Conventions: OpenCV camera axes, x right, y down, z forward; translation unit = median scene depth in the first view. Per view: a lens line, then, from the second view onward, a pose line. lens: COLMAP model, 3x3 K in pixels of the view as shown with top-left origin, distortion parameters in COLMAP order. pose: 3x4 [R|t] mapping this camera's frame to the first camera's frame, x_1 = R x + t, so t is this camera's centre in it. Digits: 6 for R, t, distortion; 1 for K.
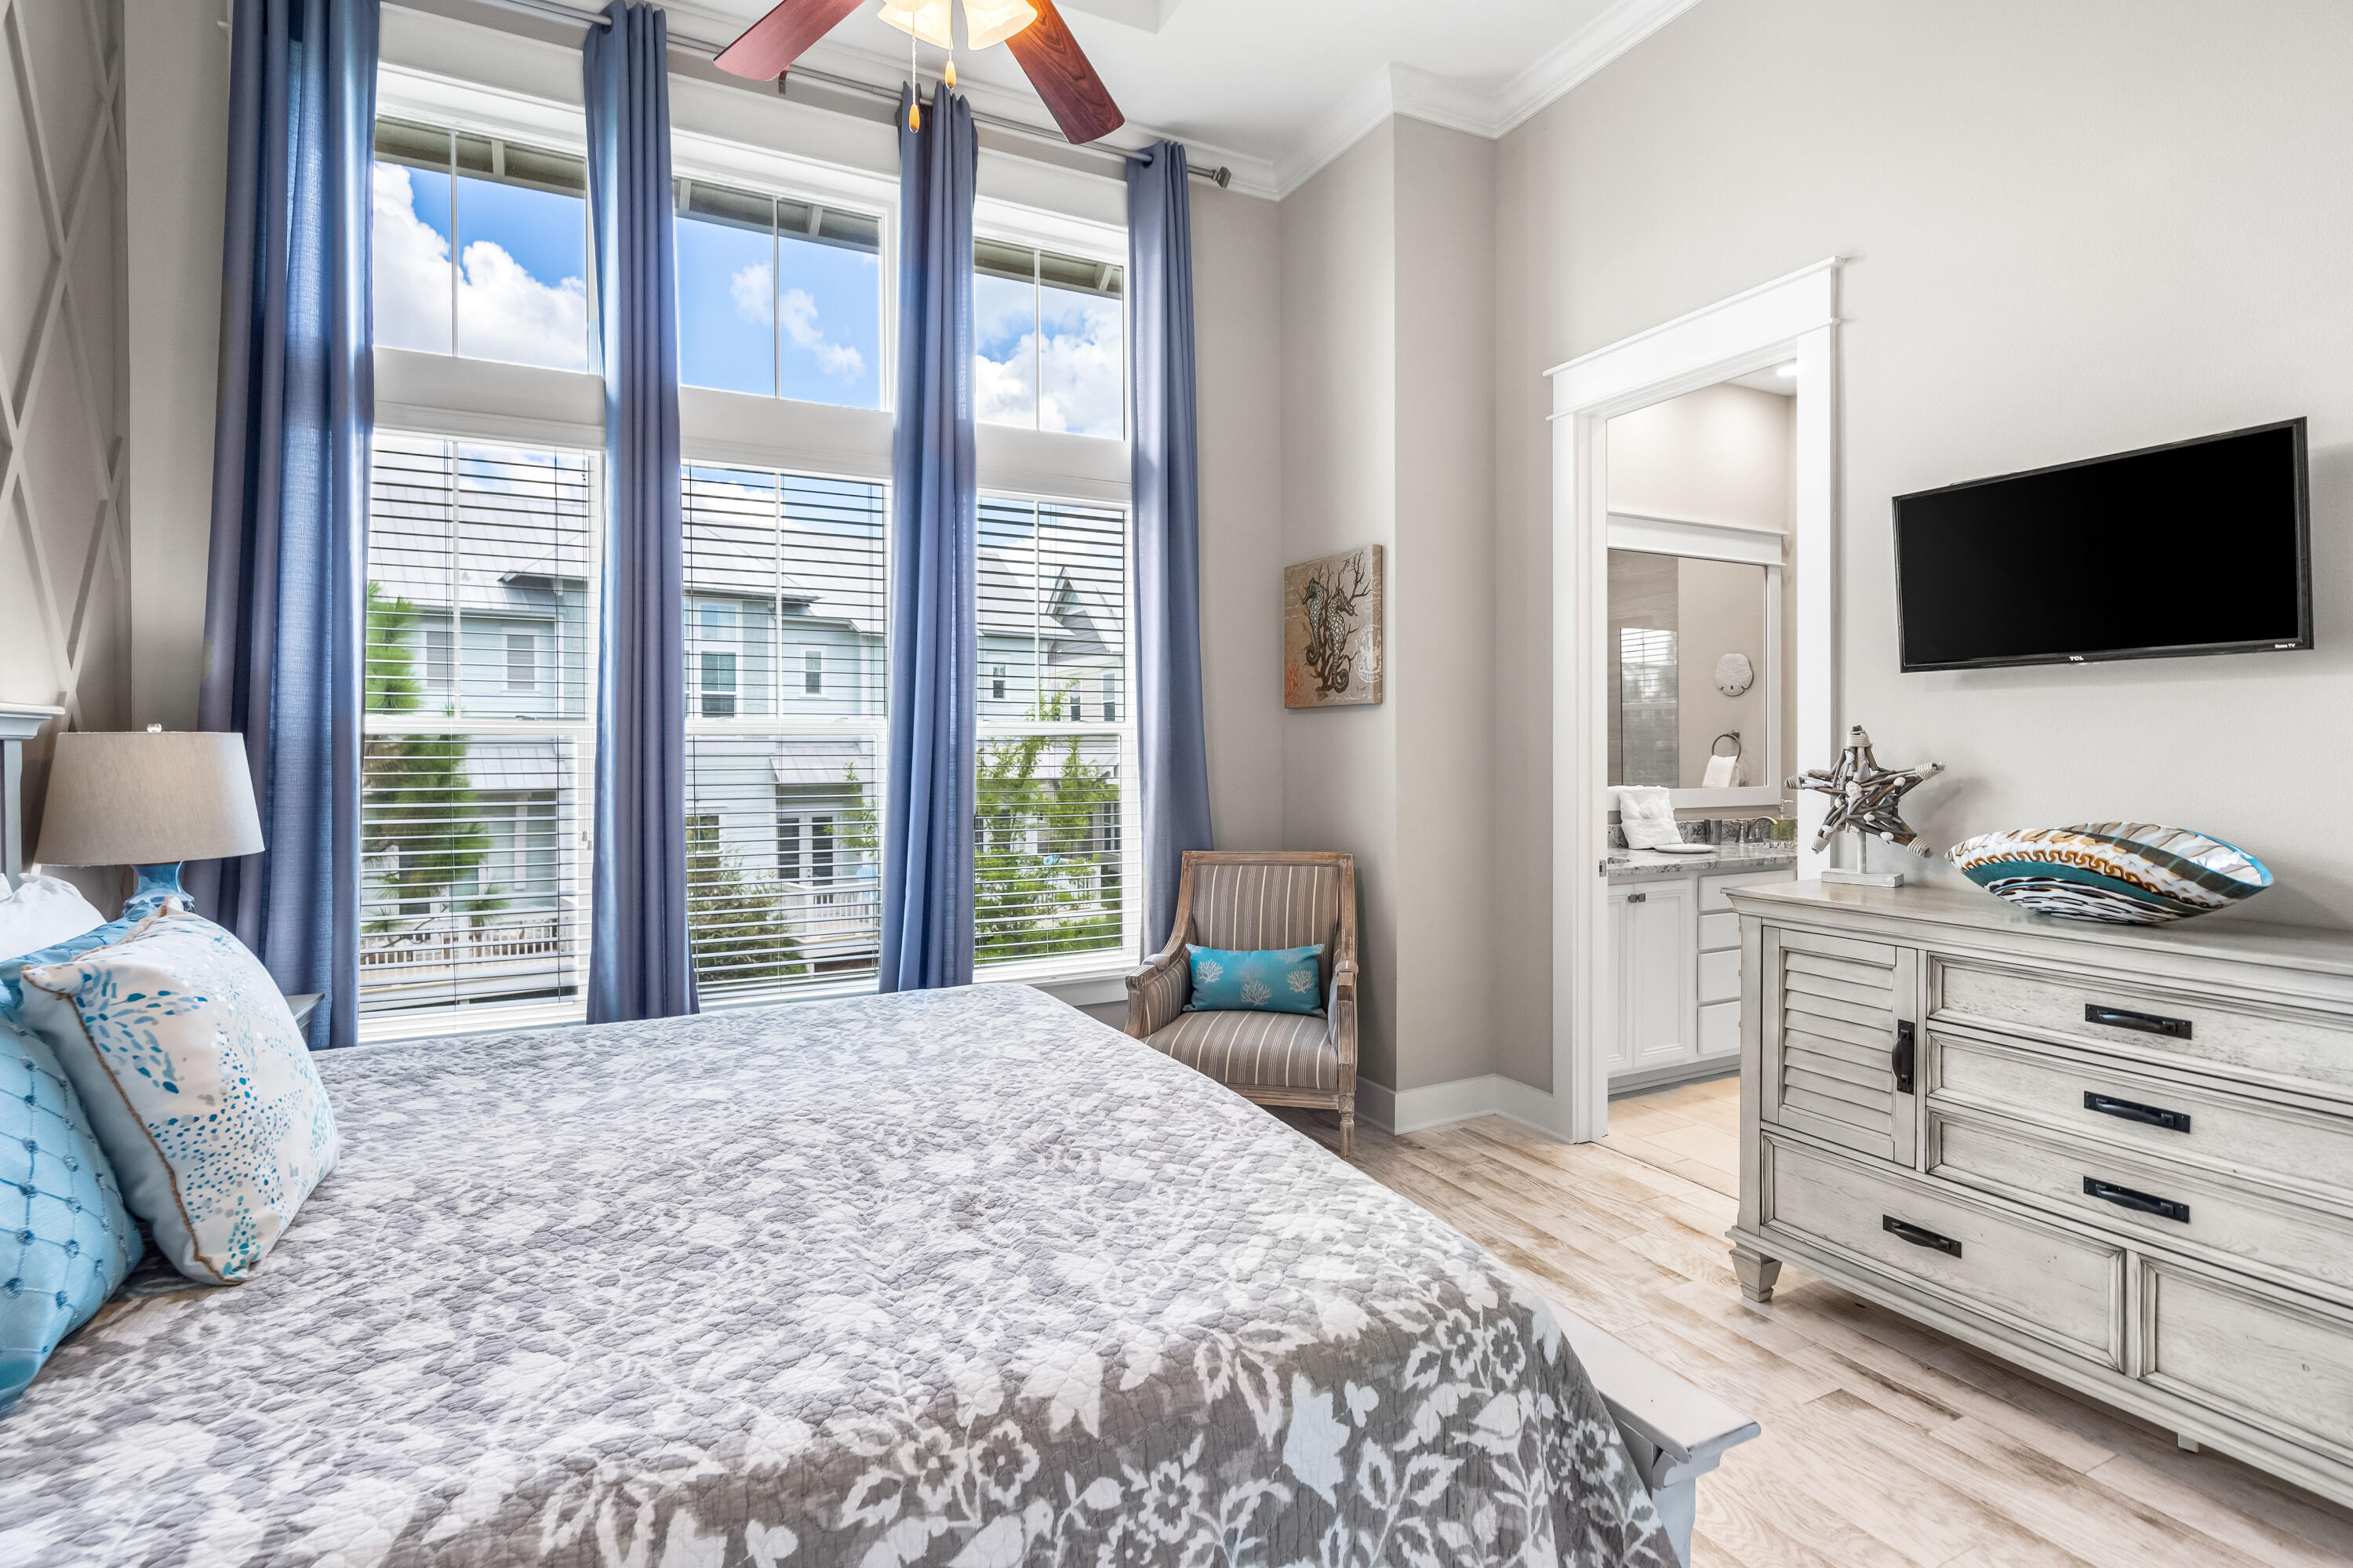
lens RADIAL K [[1114.0, 0, 1169.3], [0, 1114.0, 759.8], [0, 0, 1]] dist [0.002529, 0.000716]
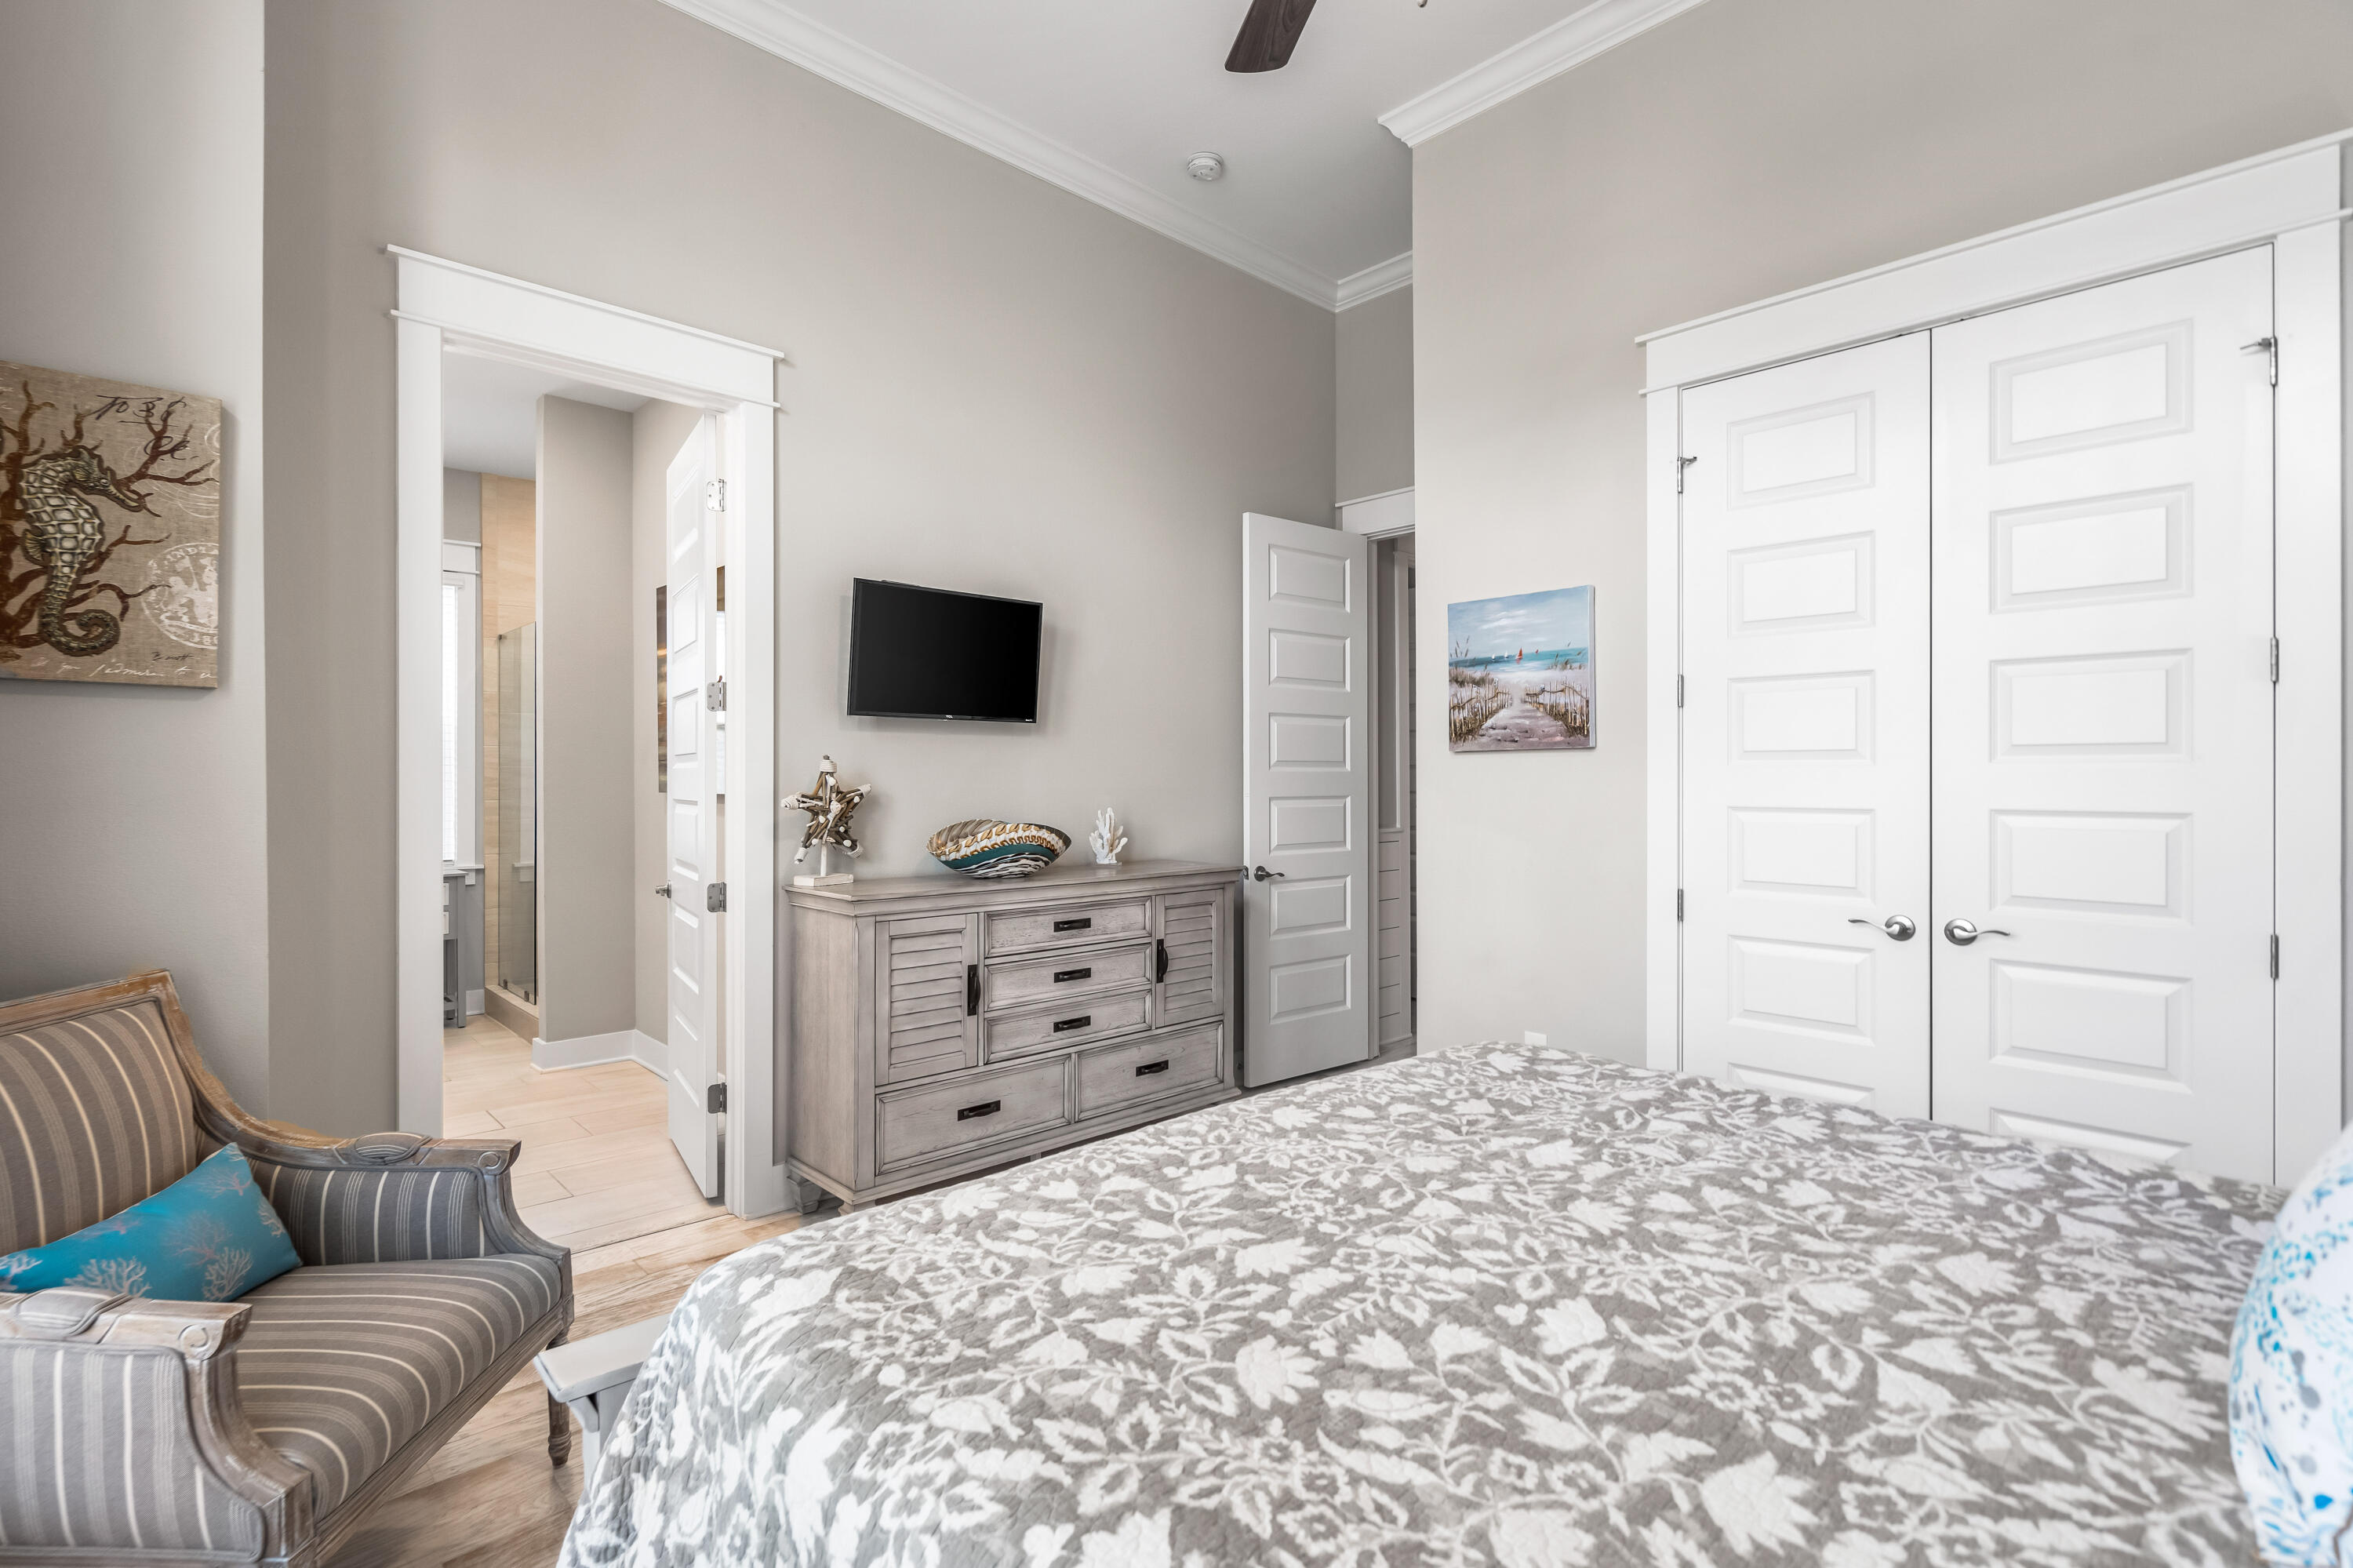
lens RADIAL K [[1116.5, 0, 1176.5], [0, 1116.5, 784.0], [0, 0, 1]] dist [0.000549, 0.000233]
pose [[-0.289397, 0.000182, 0.957209, -0.783416], [0.013000, 0.999909, 0.003740, 0.000508], [-0.957121, 0.013526, -0.289373, 1.160943]]
